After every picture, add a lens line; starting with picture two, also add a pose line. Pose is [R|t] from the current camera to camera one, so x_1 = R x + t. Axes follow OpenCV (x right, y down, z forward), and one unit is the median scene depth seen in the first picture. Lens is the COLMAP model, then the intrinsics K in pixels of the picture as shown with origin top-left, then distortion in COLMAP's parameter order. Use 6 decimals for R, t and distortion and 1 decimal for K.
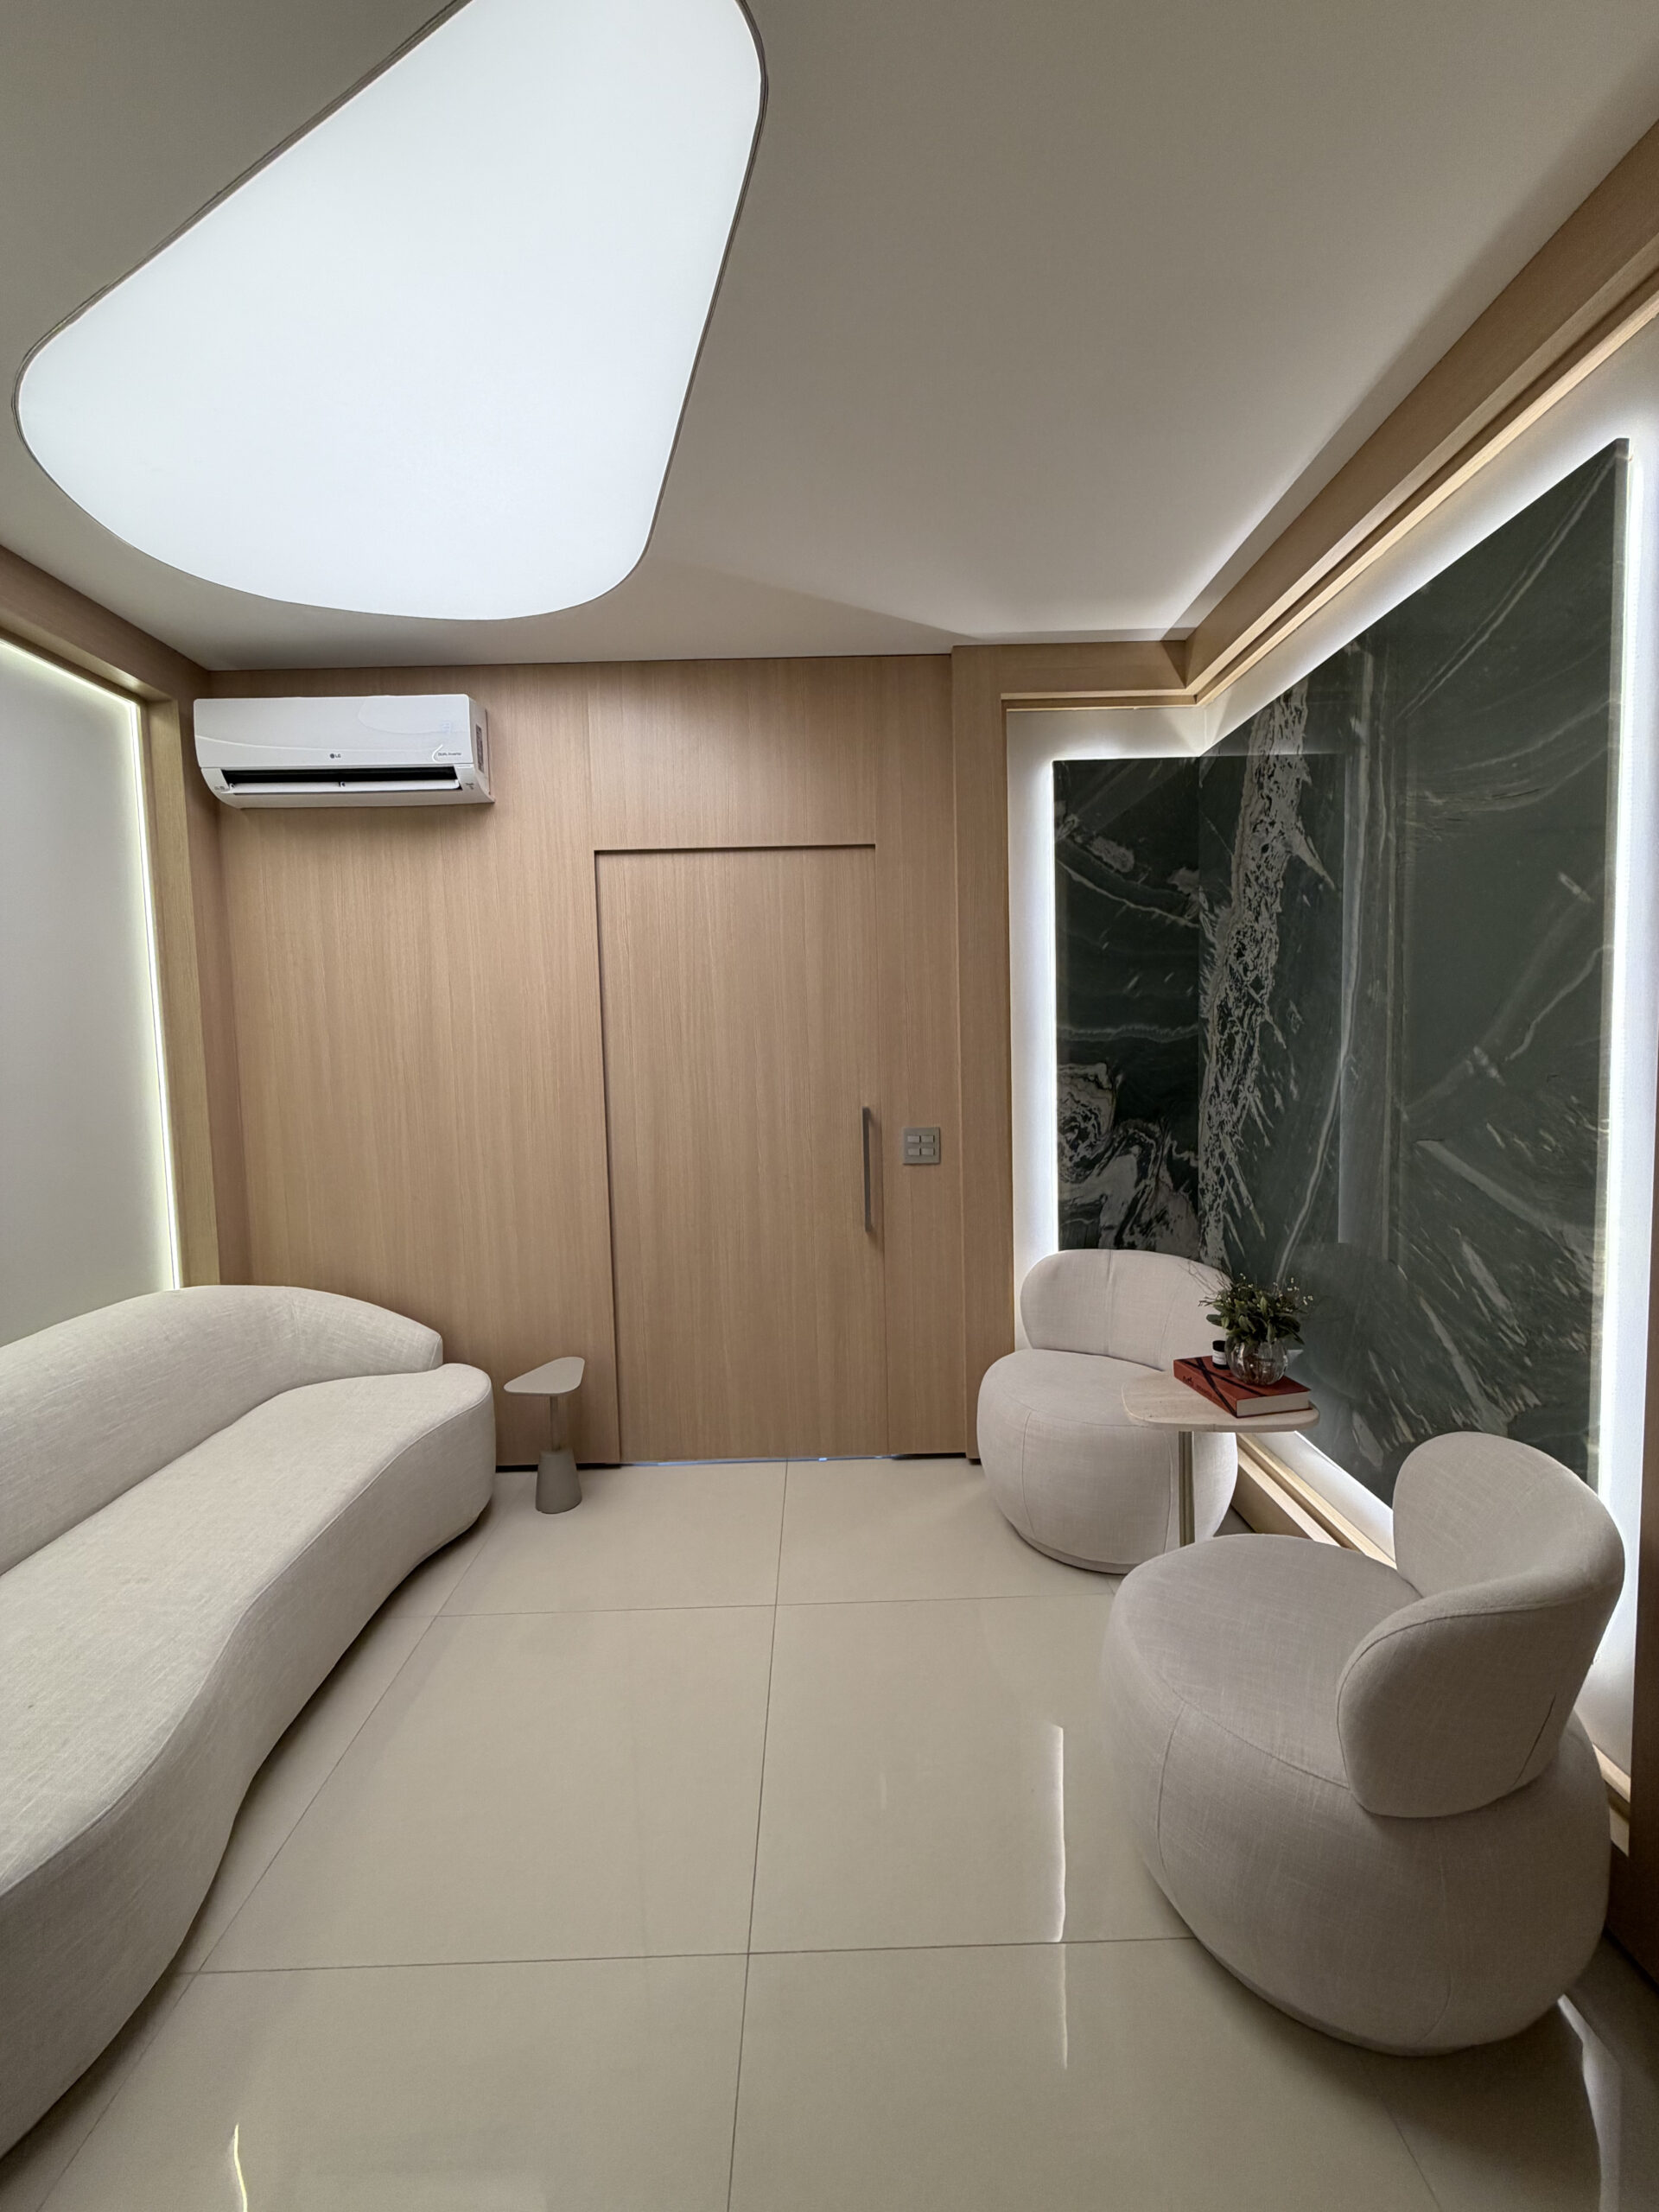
lens RADIAL K [[885.2, 0, 828.8], [0, 885.2, 1099.9], [0, 0, 1]] dist [0.000580, 0.000840]
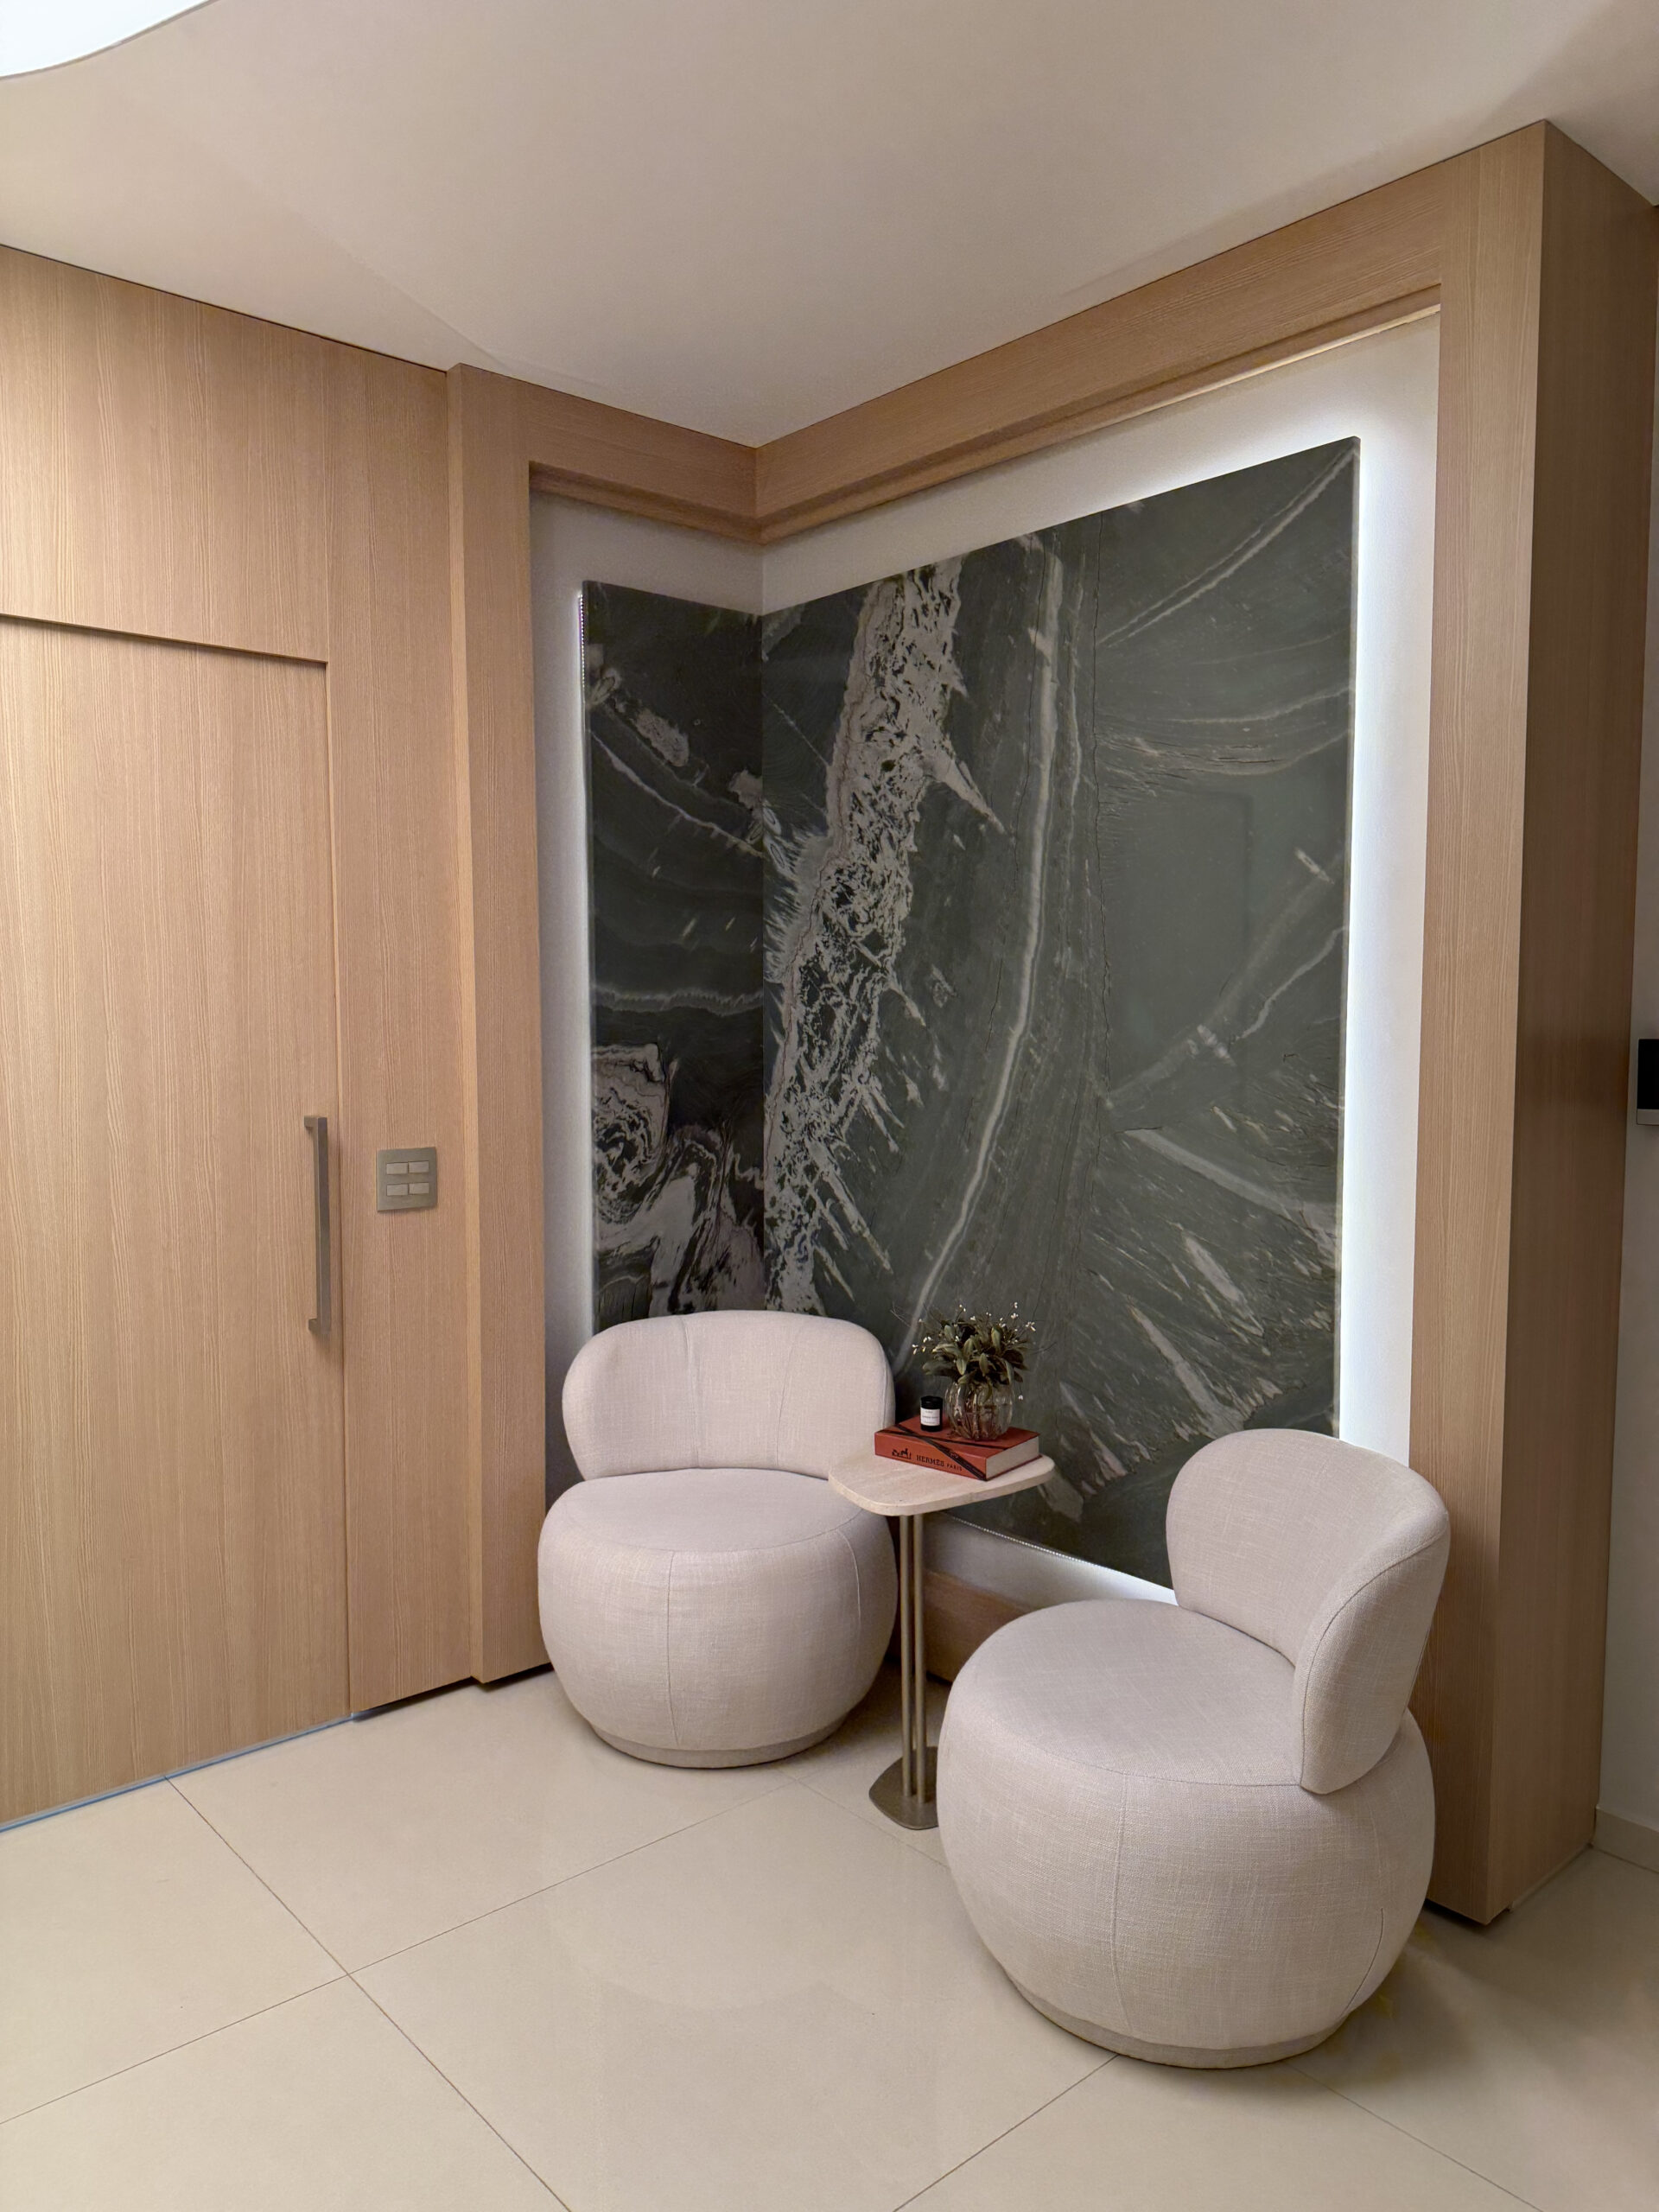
lens RADIAL K [[1543.4, 0, 824.3], [0, 1543.4, 1125.1], [0, 0, 1]] dist [0.053942, -0.036463]
pose [[0.760957, -0.027061, 0.648237, -0.379384], [0.023878, 0.999621, 0.013698, 0.008022], [-0.648362, 0.005055, 0.761315, 0.012415]]
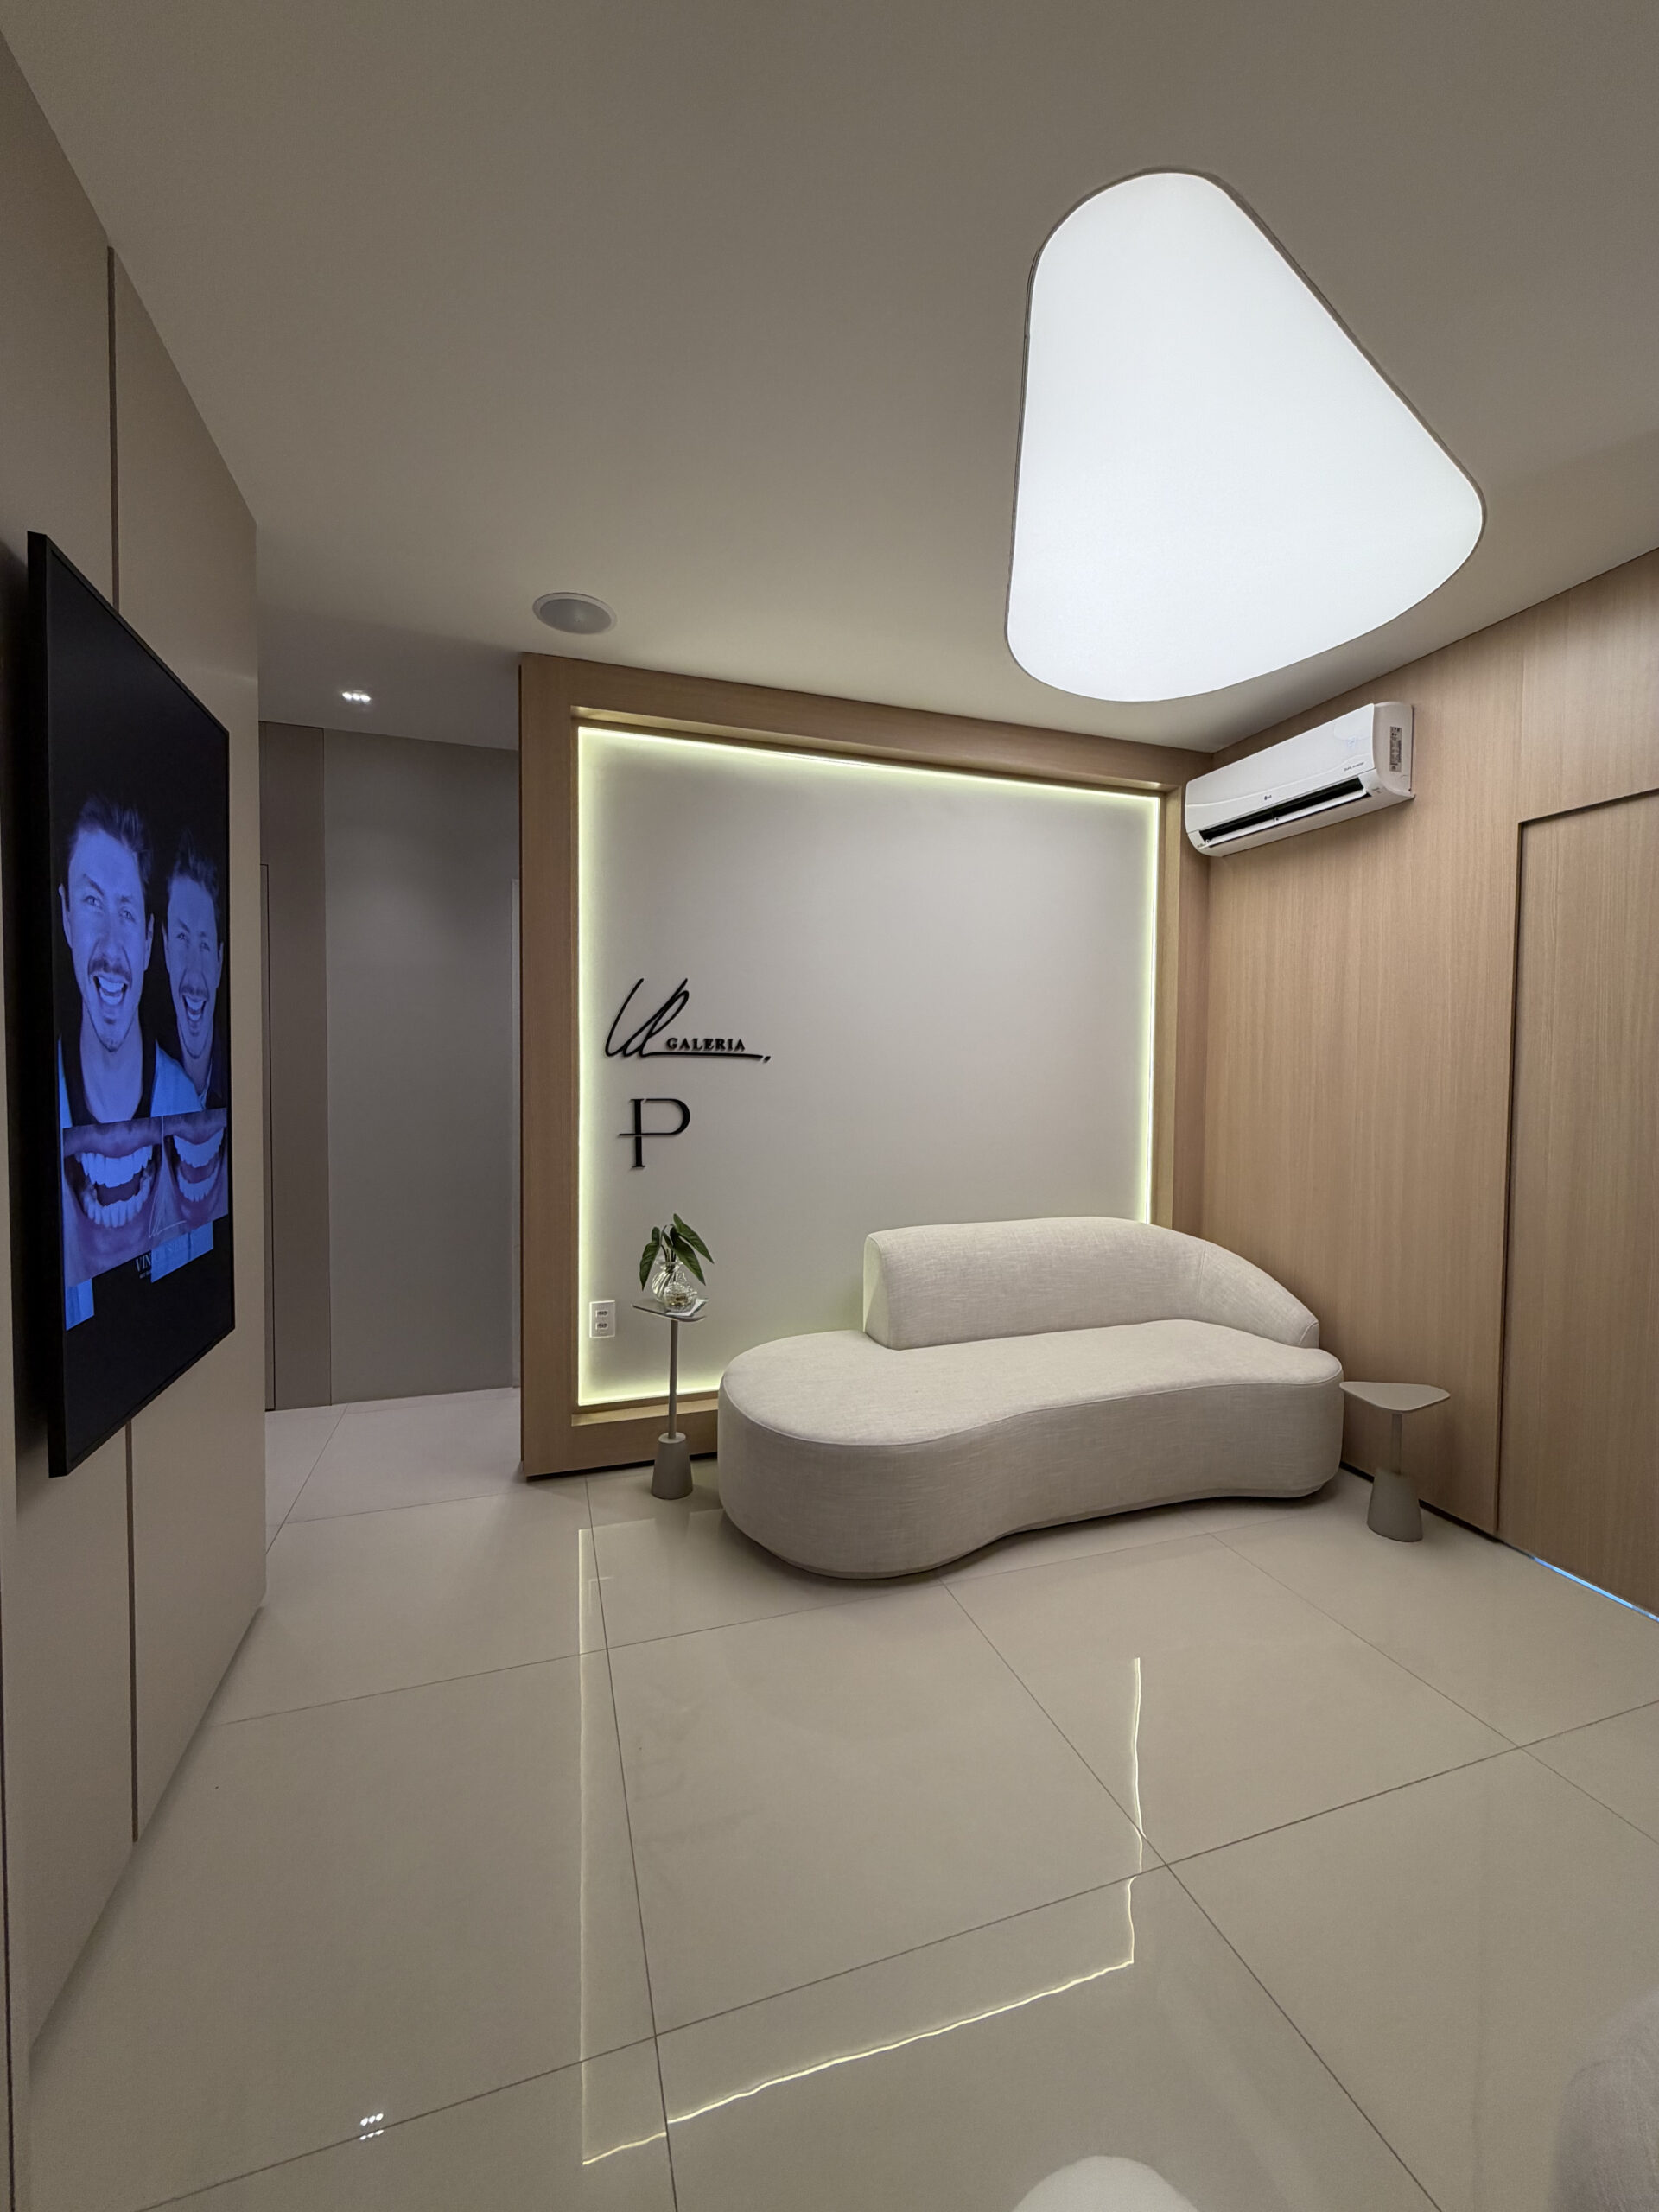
lens RADIAL K [[885.2, 0, 825.3], [0, 885.2, 1099.1], [0, 0, 1]] dist [0.000580, 0.000840]
pose [[0.308285, 0.061445, -0.949308, 0.376303], [-0.080706, 0.996003, 0.038259, 0.010367], [0.947864, 0.064821, 0.312012, 0.100404]]
